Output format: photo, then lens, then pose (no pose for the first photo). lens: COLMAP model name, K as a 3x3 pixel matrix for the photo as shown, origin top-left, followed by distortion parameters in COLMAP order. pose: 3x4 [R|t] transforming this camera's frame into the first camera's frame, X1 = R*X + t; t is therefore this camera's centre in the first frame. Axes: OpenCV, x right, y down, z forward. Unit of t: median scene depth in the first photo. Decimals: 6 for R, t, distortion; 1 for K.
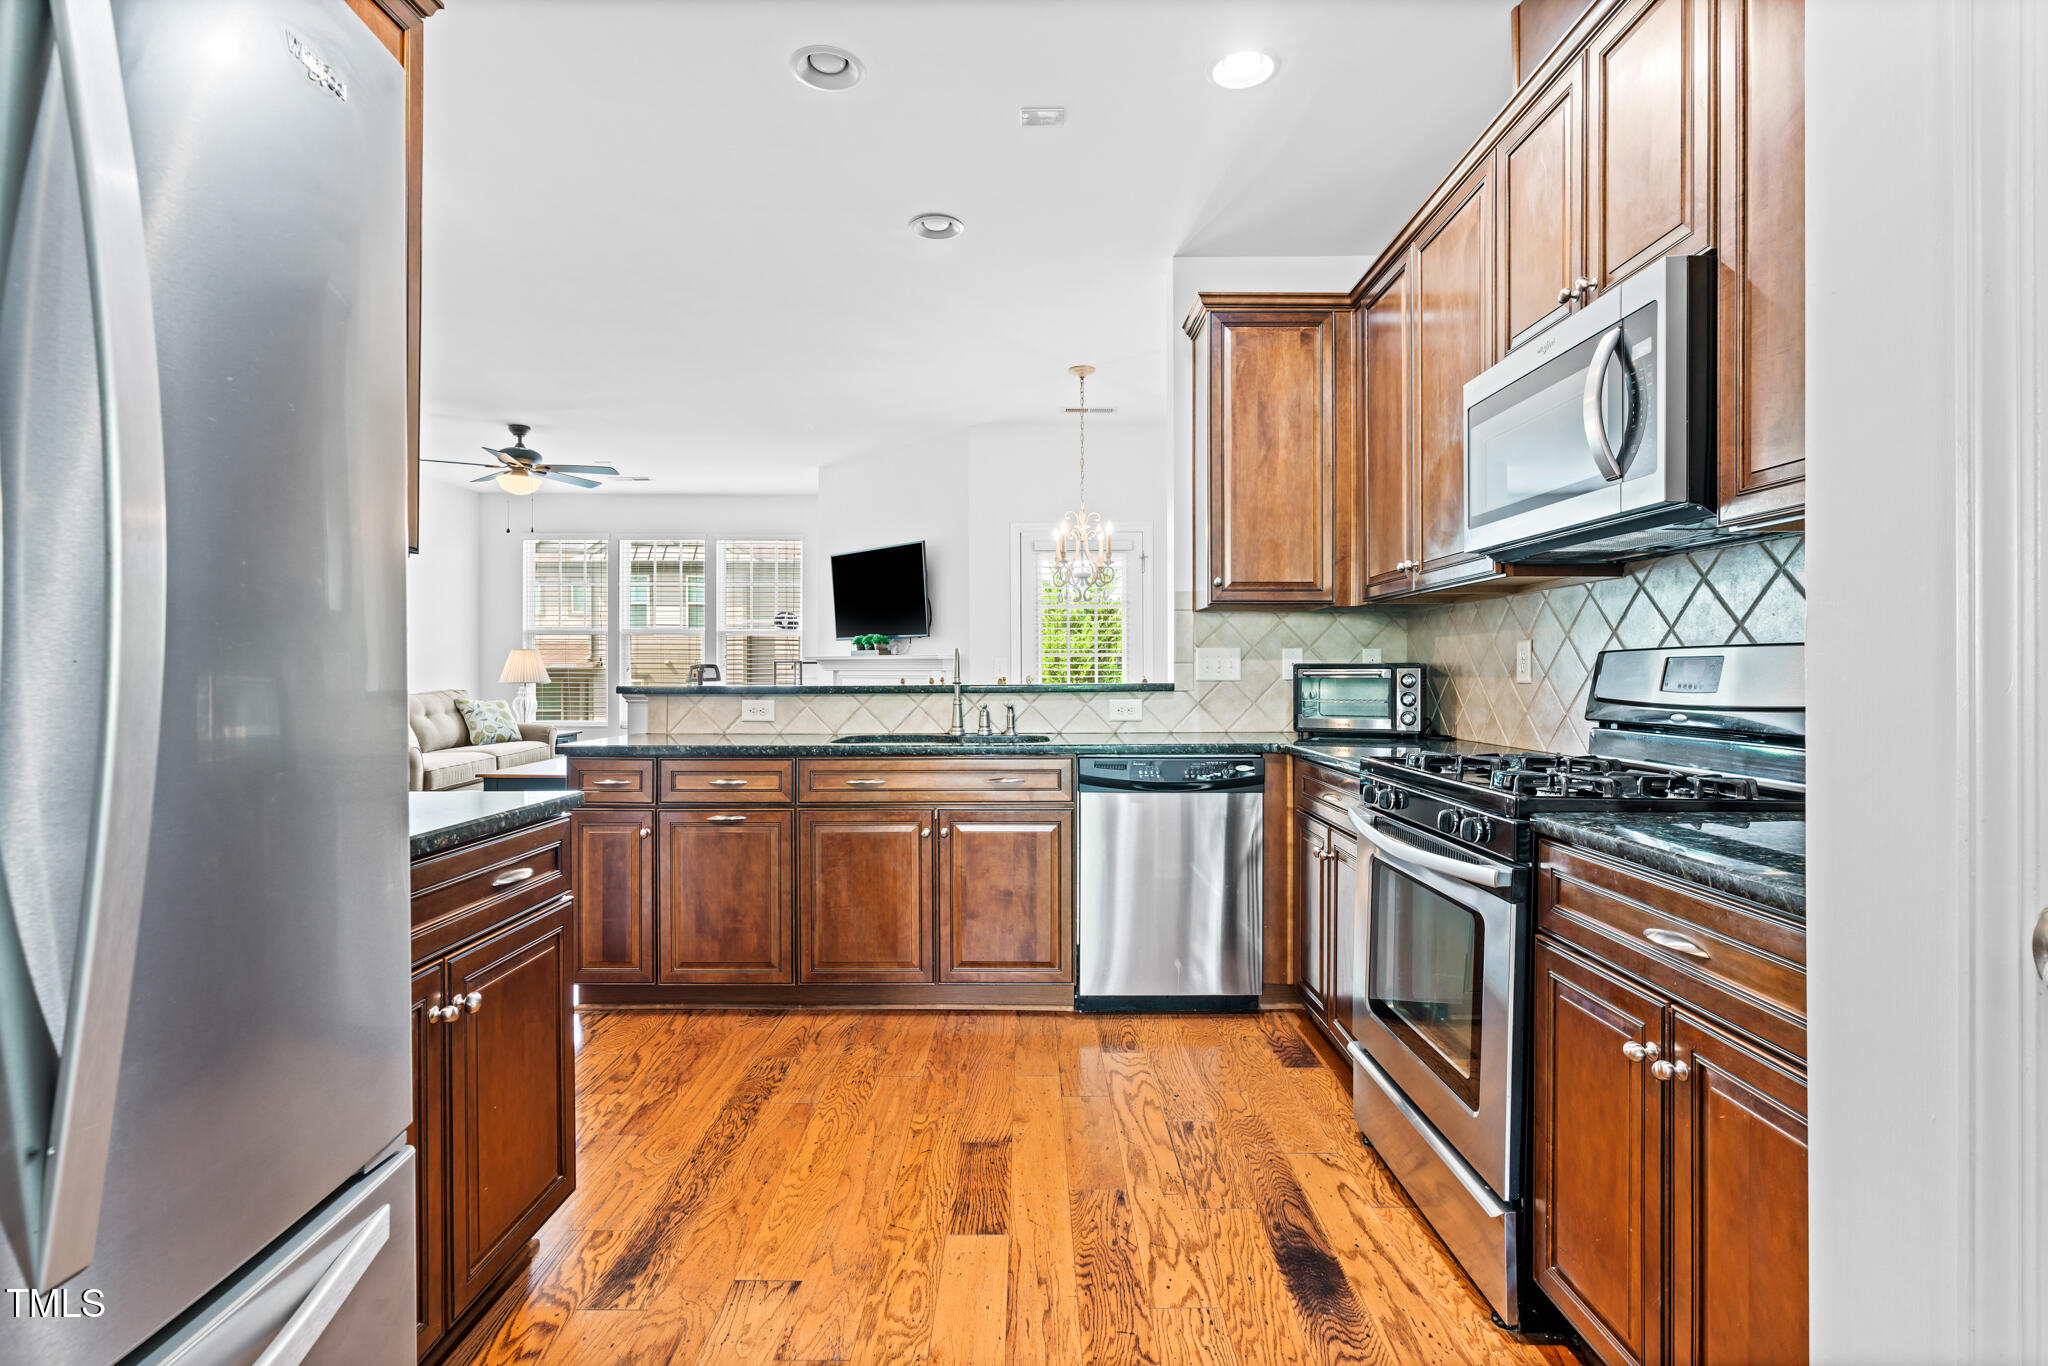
lens RADIAL K [[878.5, 0, 1033.1], [0, 878.5, 679.7], [0, 0, 1]] dist [-0.001431, -0.000047]
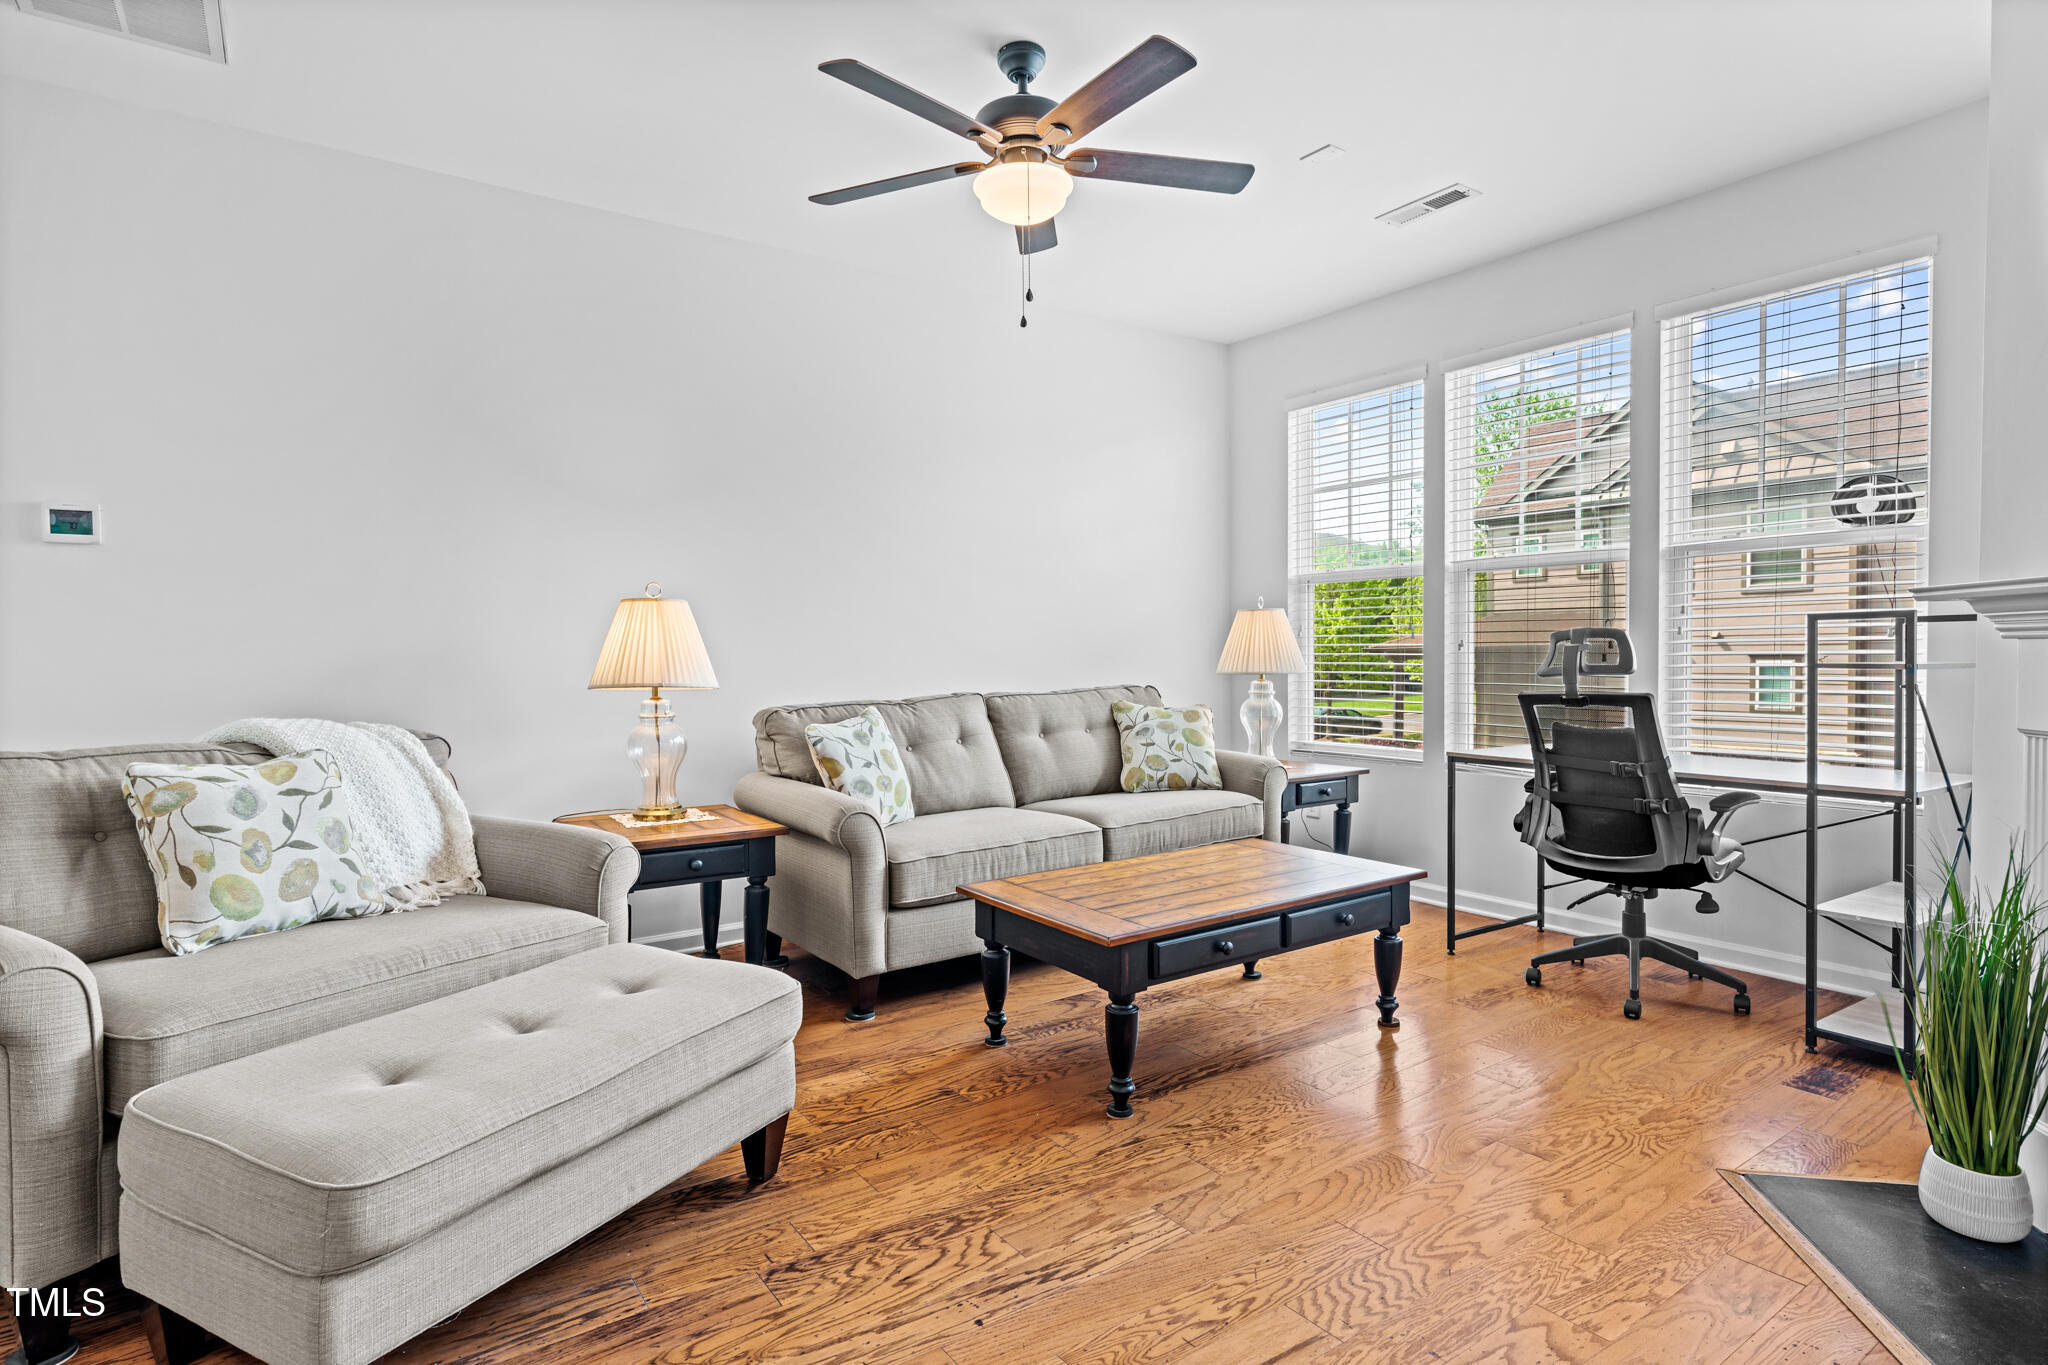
lens RADIAL K [[1085.2, 0, 1038.5], [0, 1085.2, 680.0], [0, 0, 1]] dist [0.001143, 0.000580]
pose [[0.545781, 0.023847, -0.837588, -0.133347], [0.000192, 0.999591, 0.028585, -0.011181], [0.837928, -0.015762, 0.545554, 0.631609]]
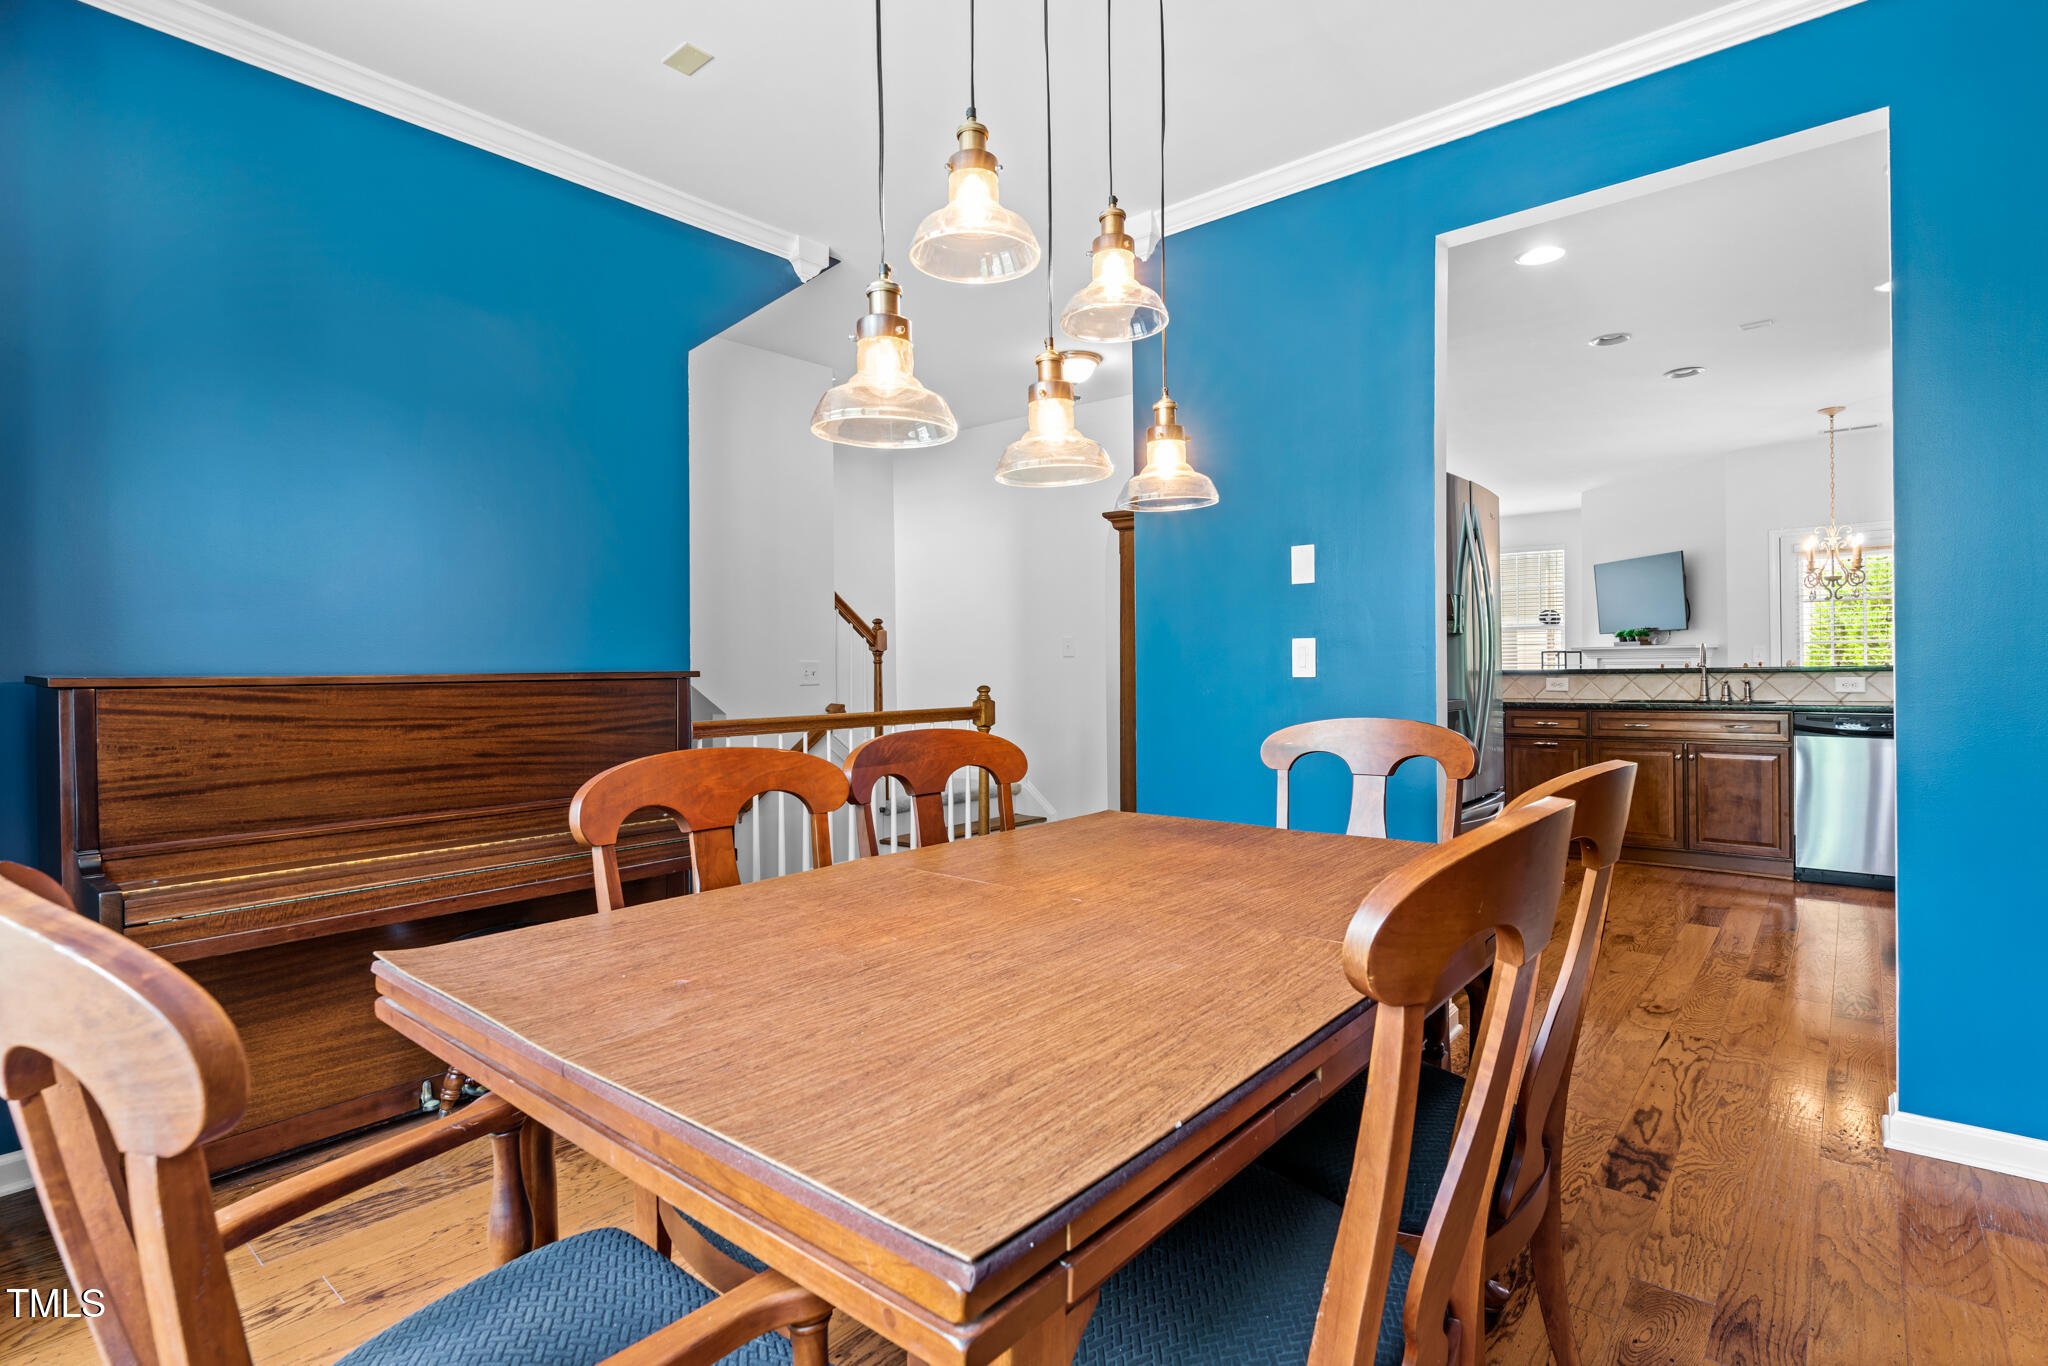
lens RADIAL K [[989.3, 0, 1036.2], [0, 989.3, 670.2], [0, 0, 1]] dist [-0.005557, 0.000086]
pose [[0.754615, -0.004918, -0.656150, 0.170826], [0.006811, 0.999977, 0.000338, 0.002345], [0.656133, -0.004723, 0.754631, -1.098422]]
